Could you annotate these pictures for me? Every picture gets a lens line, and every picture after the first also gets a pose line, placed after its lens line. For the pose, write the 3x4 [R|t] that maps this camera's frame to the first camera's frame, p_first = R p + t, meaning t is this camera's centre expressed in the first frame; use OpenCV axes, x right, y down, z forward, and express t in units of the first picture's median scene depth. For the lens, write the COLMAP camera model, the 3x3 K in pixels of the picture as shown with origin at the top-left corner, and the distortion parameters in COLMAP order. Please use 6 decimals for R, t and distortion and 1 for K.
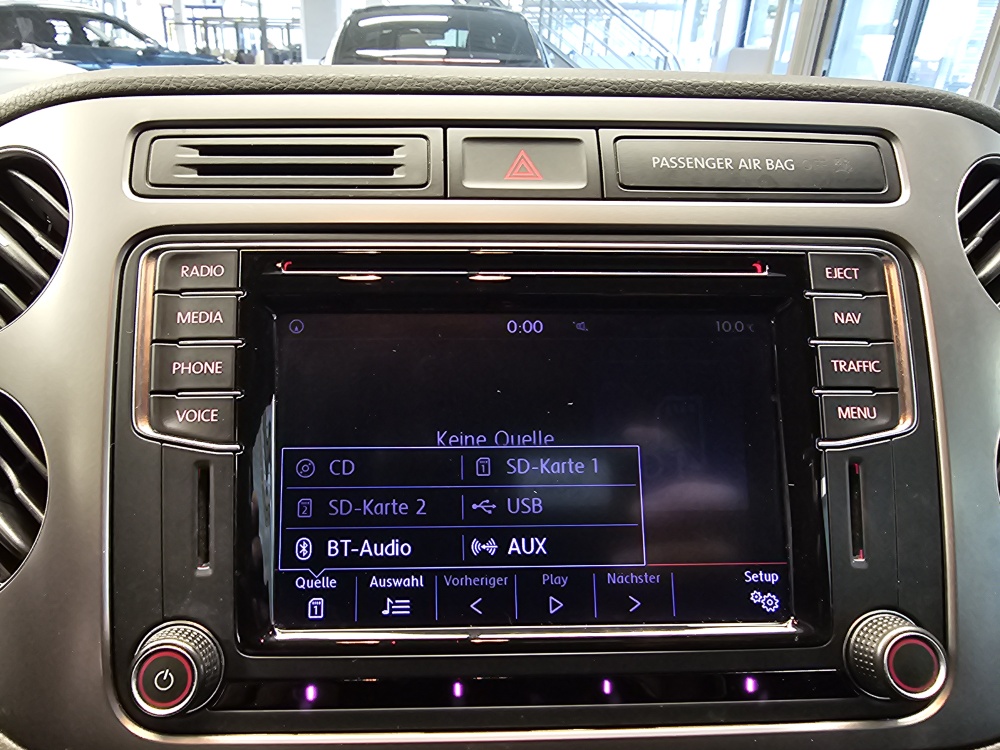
lens RADIAL K [[463.7, 0, 445.1], [0, 463.7, 383.4], [0, 0, 1]] dist [0.002619, -0.000316]
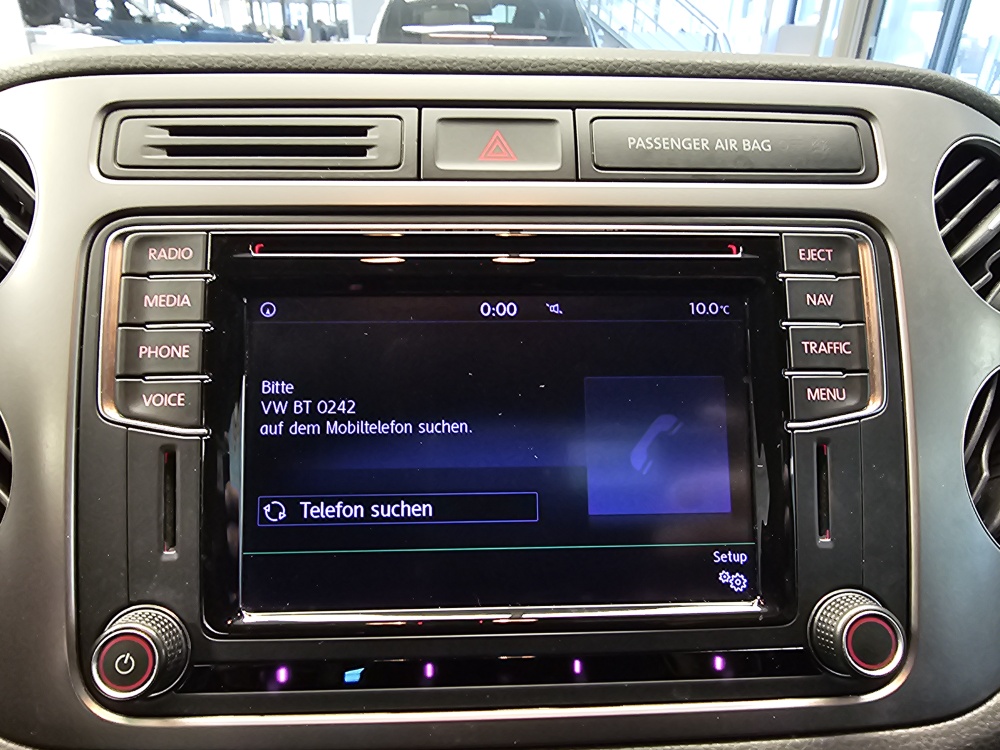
lens RADIAL K [[463.7, 0, 501.6], [0, 463.7, 372.9], [0, 0, 1]] dist [0.002619, -0.000316]
pose [[0.999971, -0.003840, 0.006622, 0.175469], [0.003737, 0.999872, 0.015547, -0.001074], [-0.006681, -0.015522, 0.999857, 0.001706]]
